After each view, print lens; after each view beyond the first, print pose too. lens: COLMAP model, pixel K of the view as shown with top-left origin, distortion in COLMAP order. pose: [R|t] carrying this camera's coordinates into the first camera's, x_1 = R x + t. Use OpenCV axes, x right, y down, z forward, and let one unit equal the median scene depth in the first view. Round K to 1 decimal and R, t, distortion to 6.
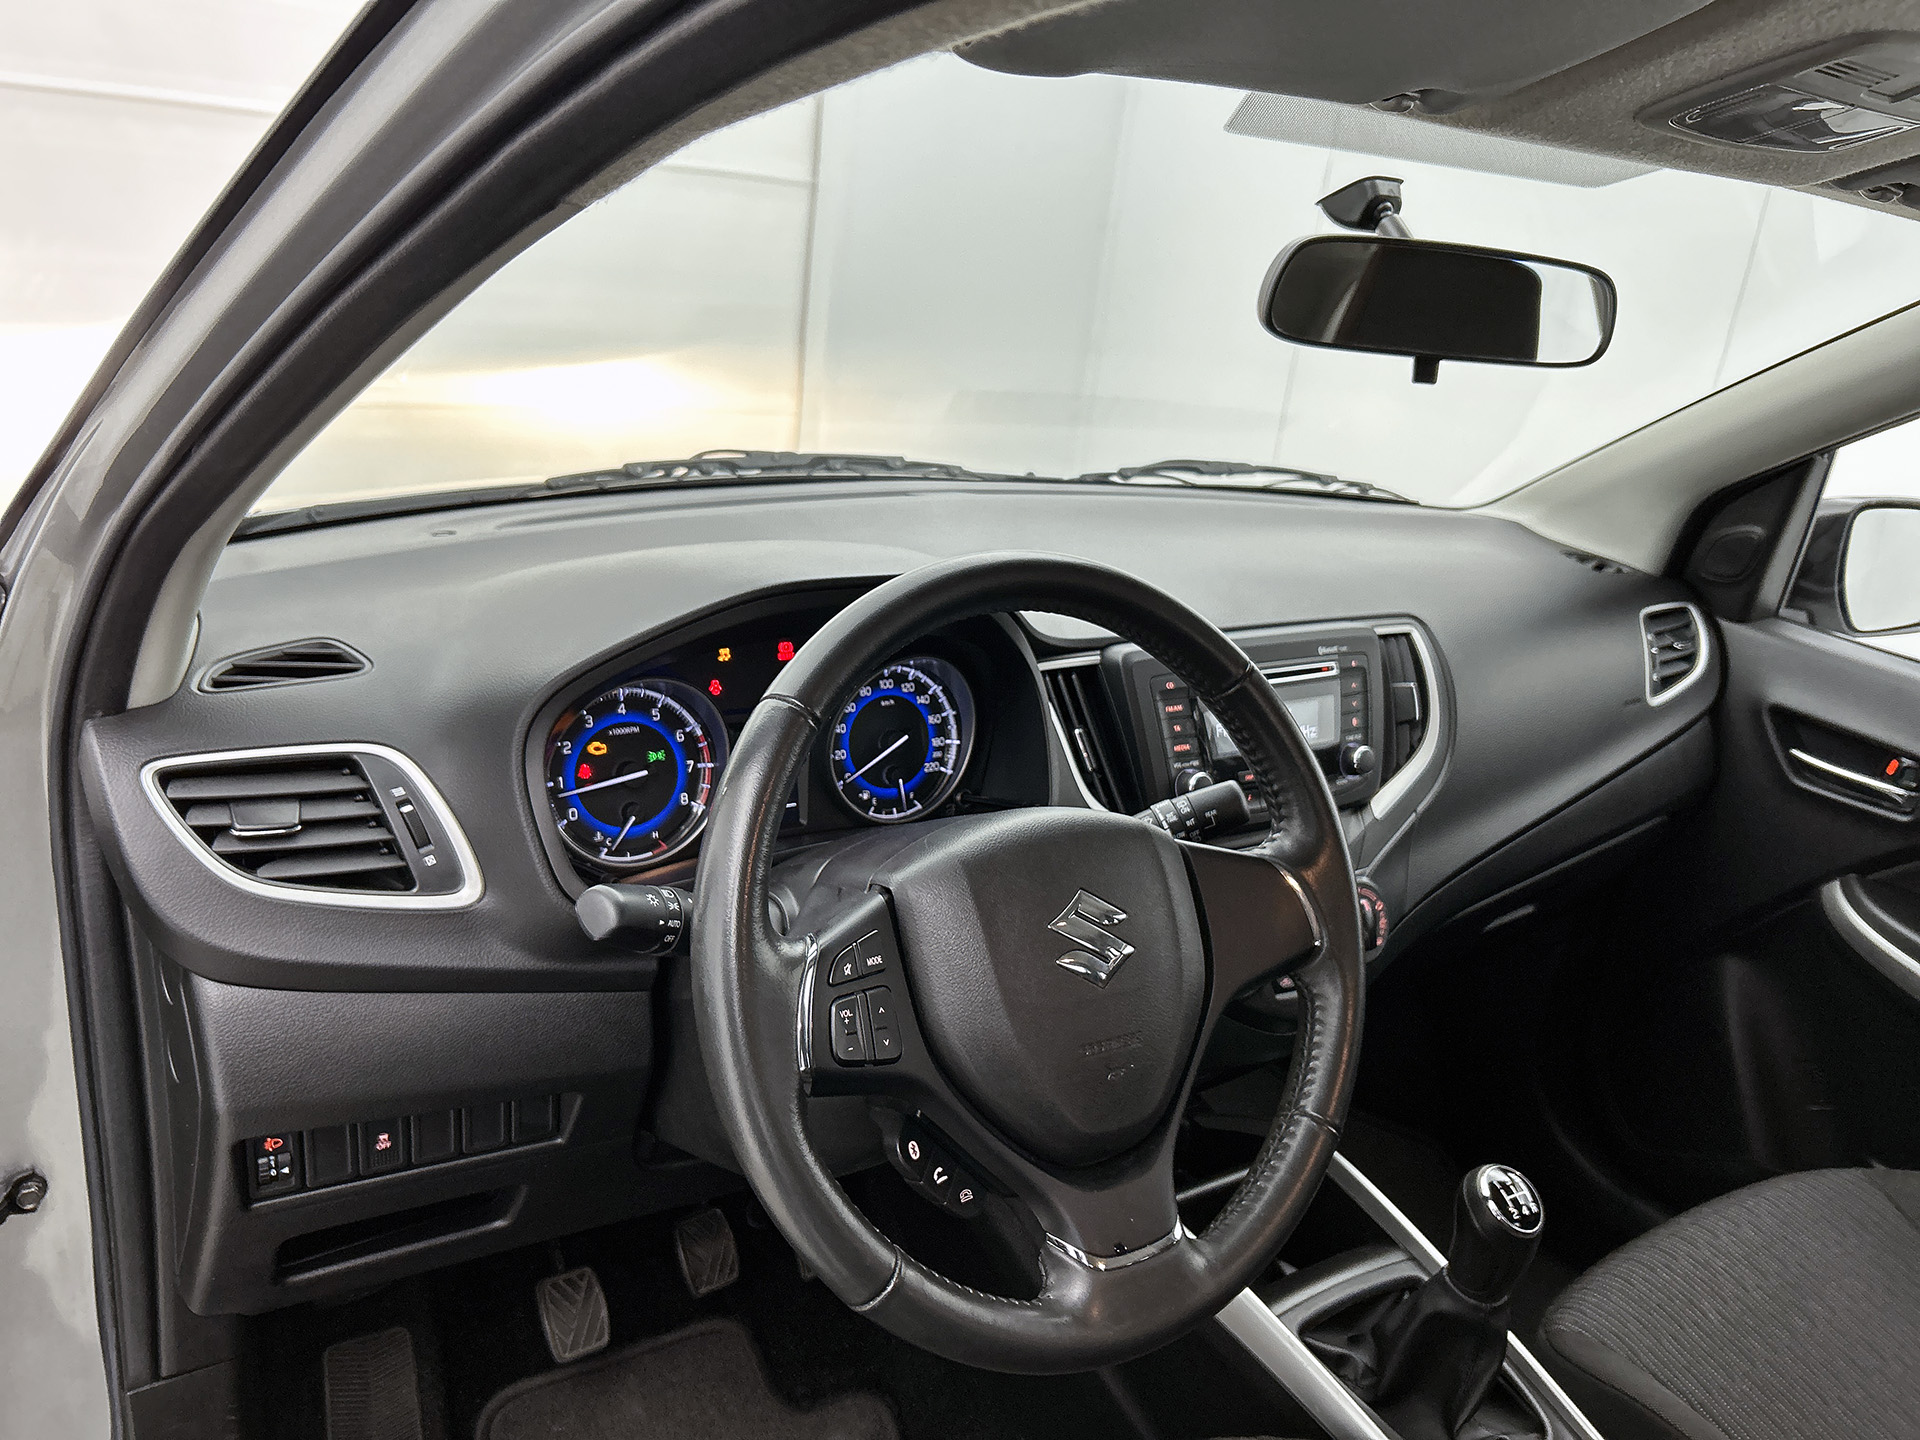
lens RADIAL K [[1494.4, 0, 956.5], [0, 1494.4, 707.9], [0, 0, 1]] dist [0.049472, -0.052844]
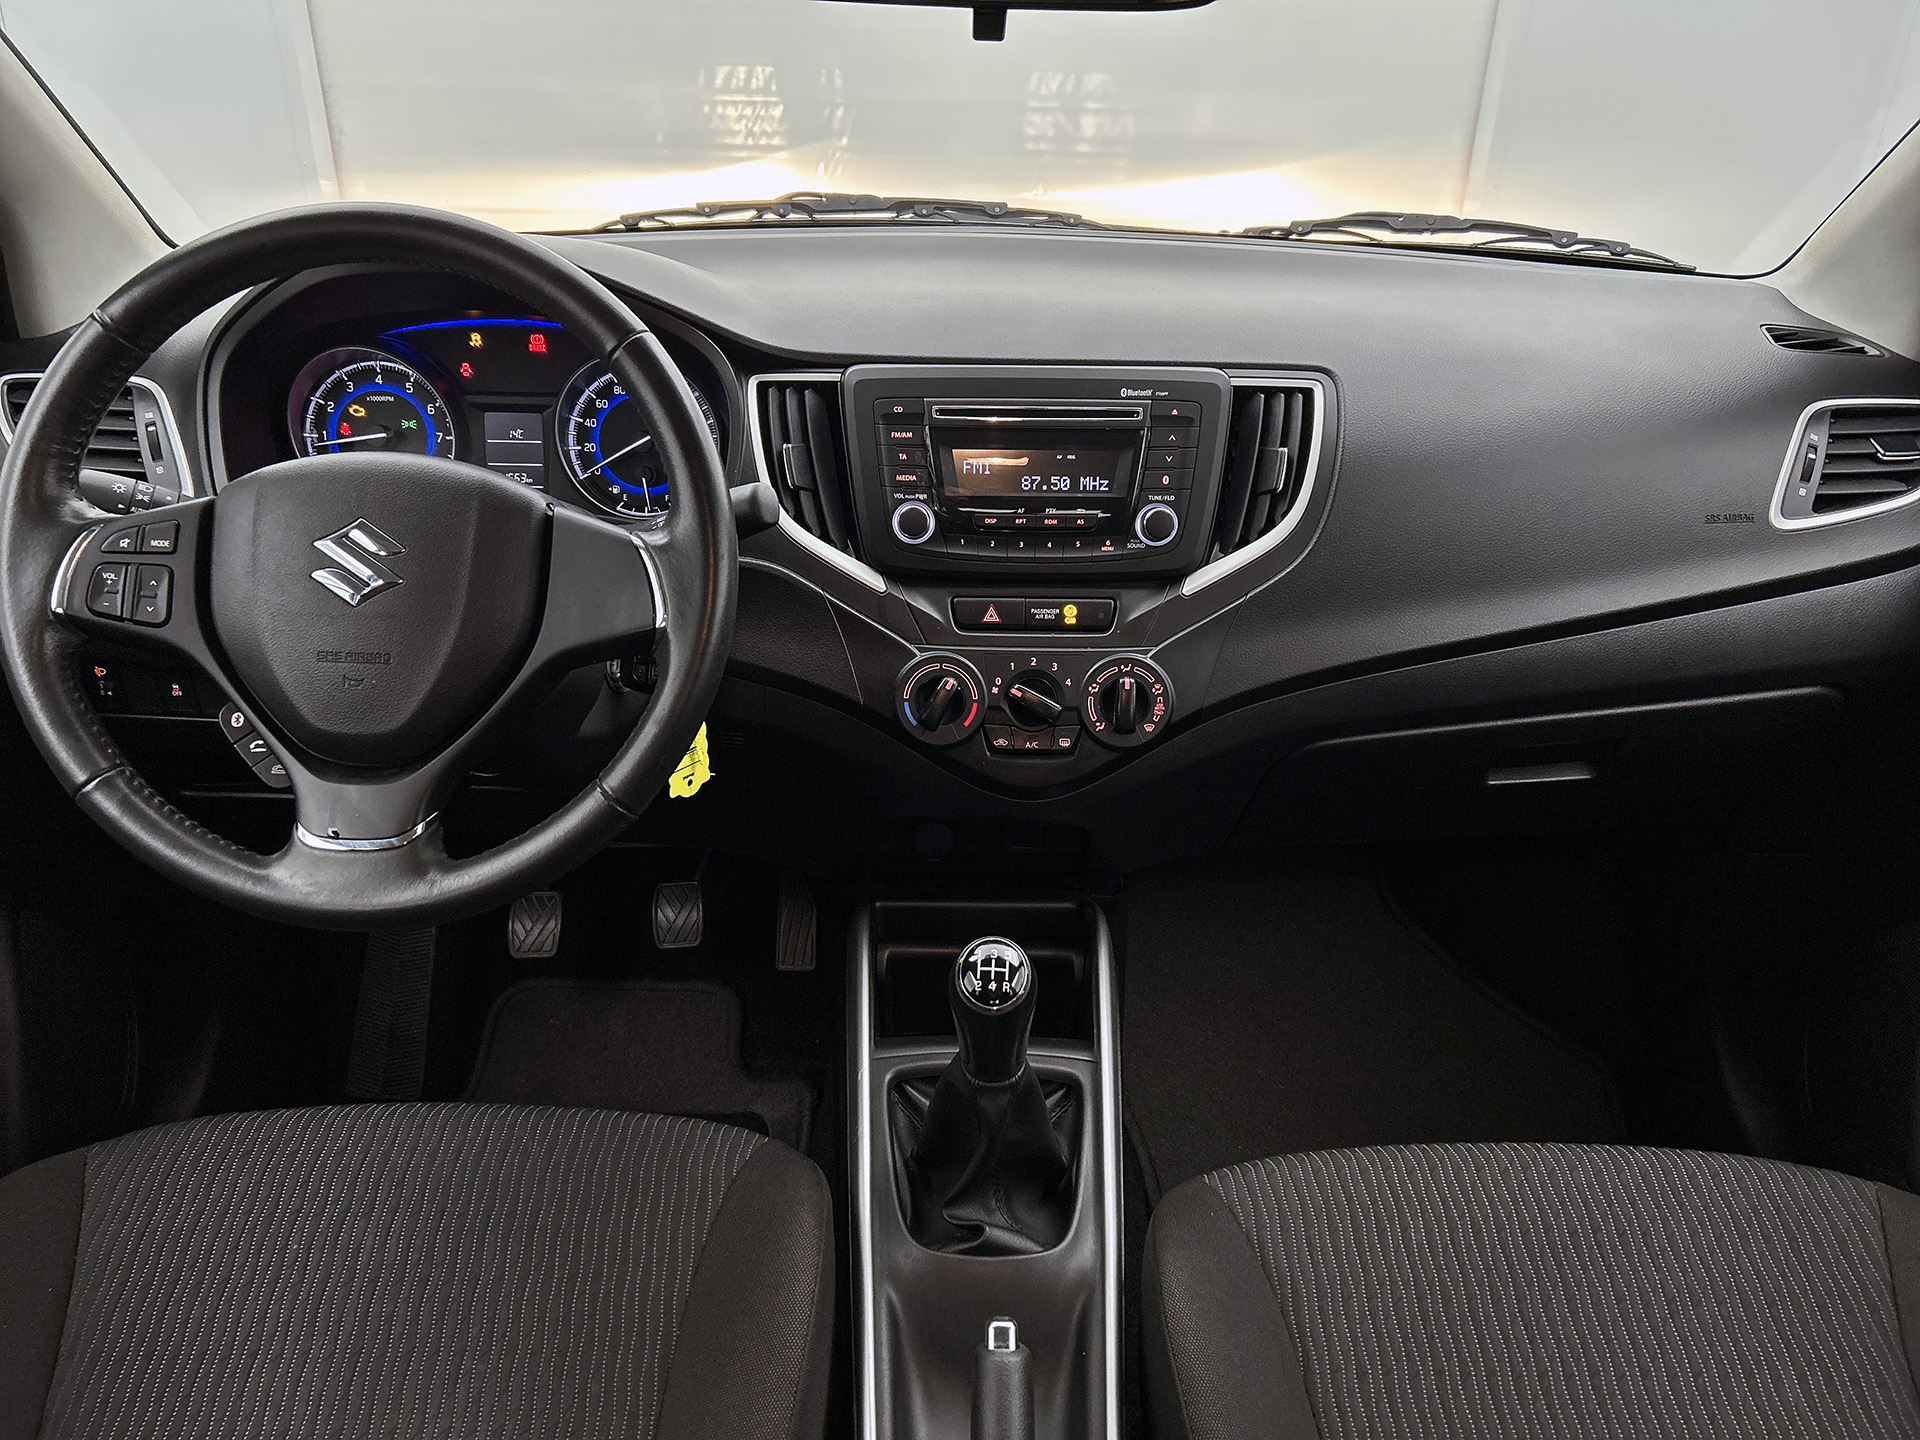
lens RADIAL K [[1494.4, 0, 960.7], [0, 1494.4, 750.0], [0, 0, 1]] dist [0.049472, -0.052844]
pose [[0.837280, 0.174491, -0.518184, 0.724126], [-0.110427, 0.982147, 0.152296, 0.049515], [0.535507, -0.070293, 0.841601, 0.203604]]
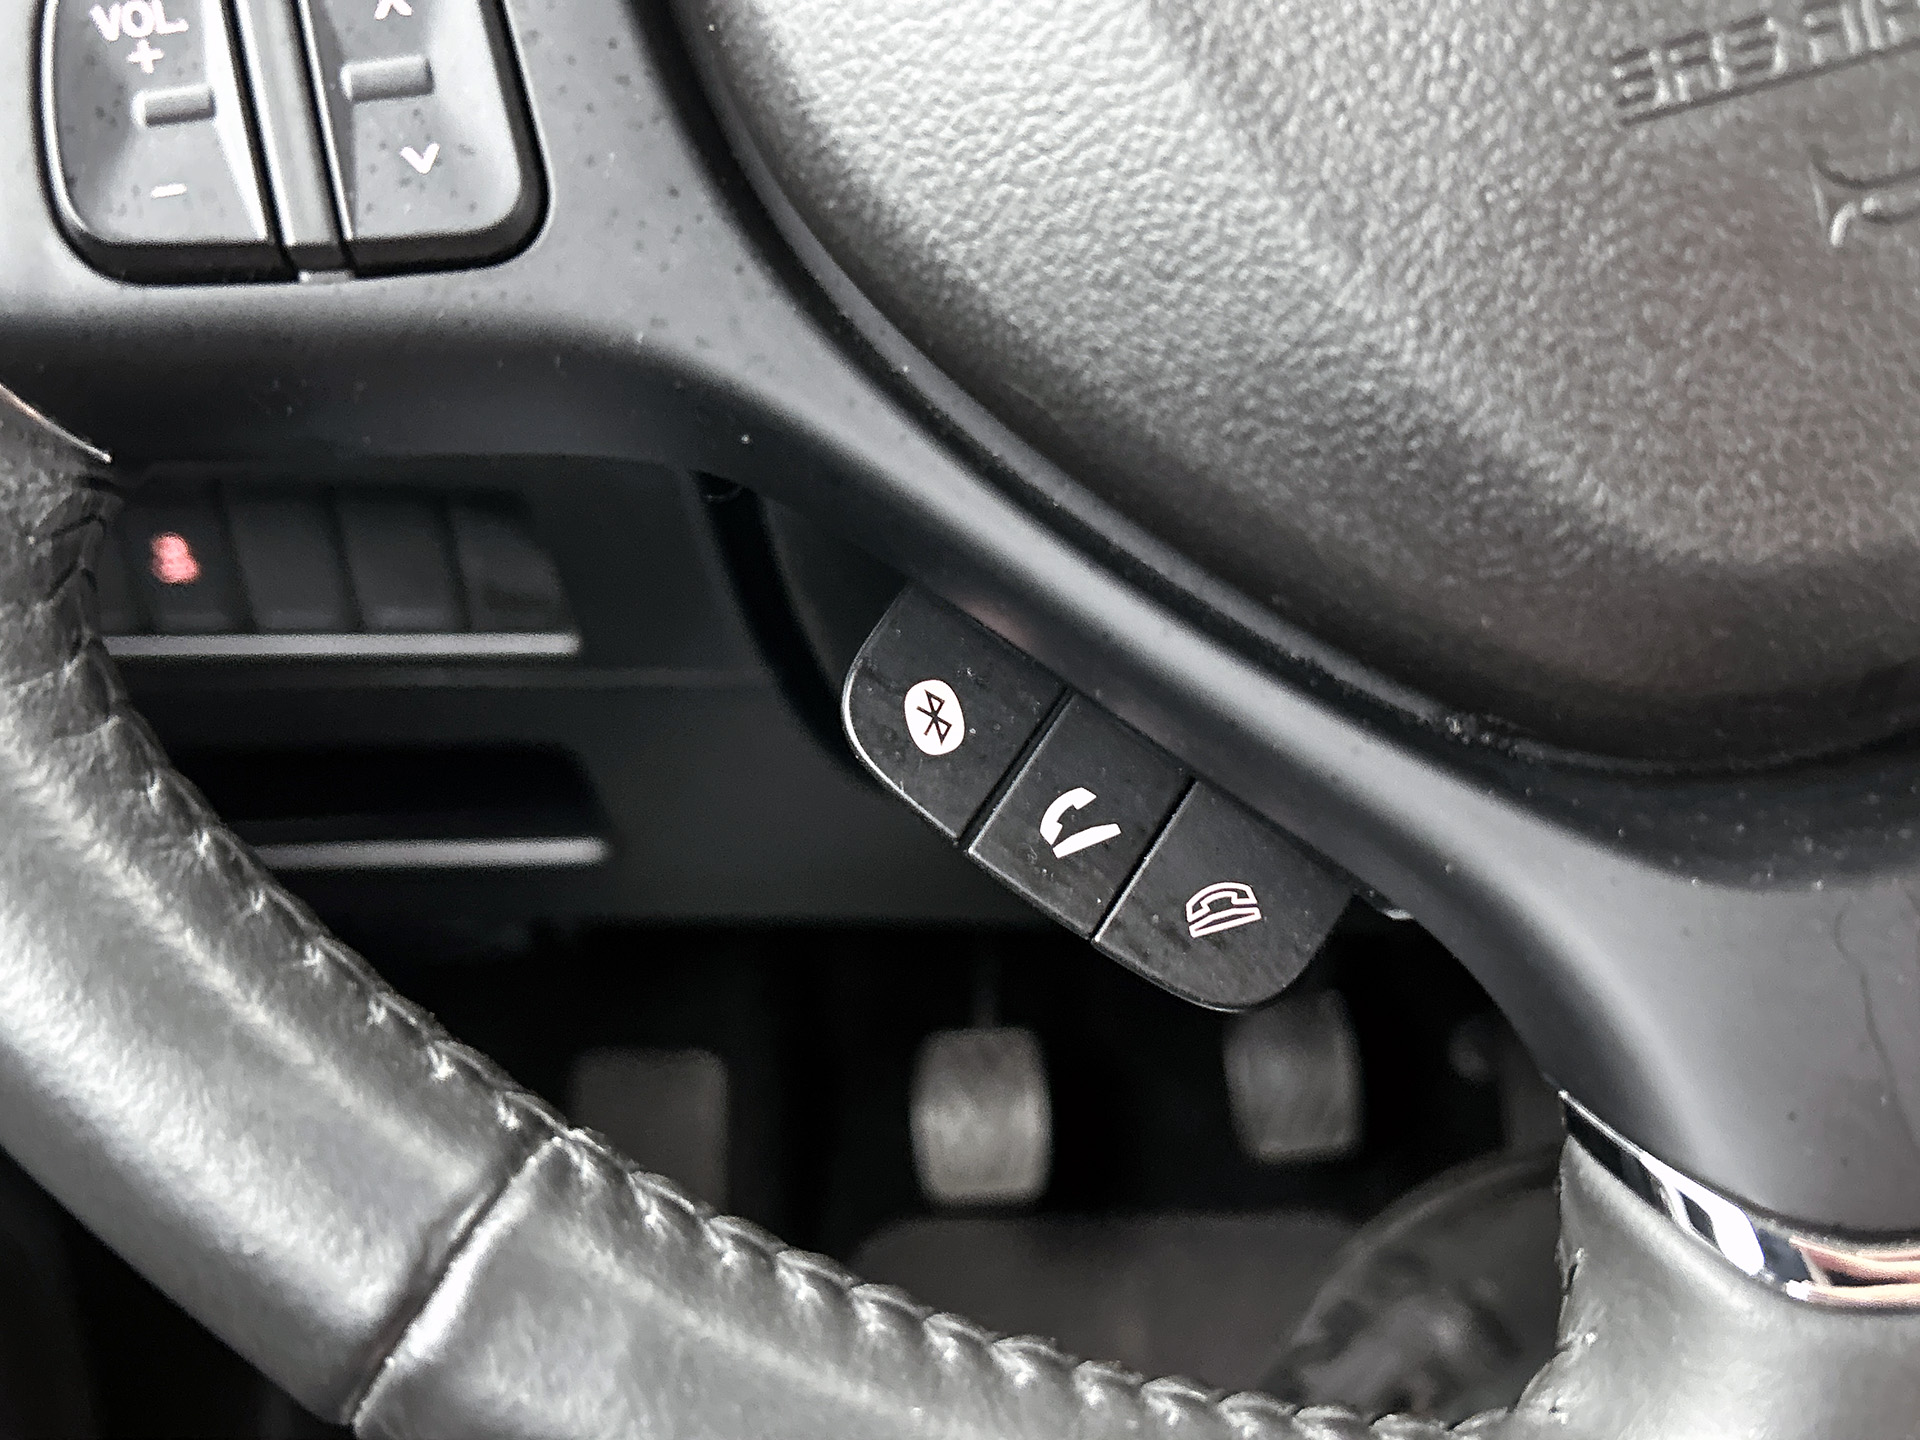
lens RADIAL K [[1979.2, 0, 968.2], [0, 1979.2, 740.4], [0, 0, 1]] dist [-0.017190, 0.000000]
pose [[0.833736, -0.046324, -0.550216, 0.093442], [0.172983, 0.968225, 0.180601, 0.165901], [0.524367, -0.245751, 0.815258, 0.513631]]
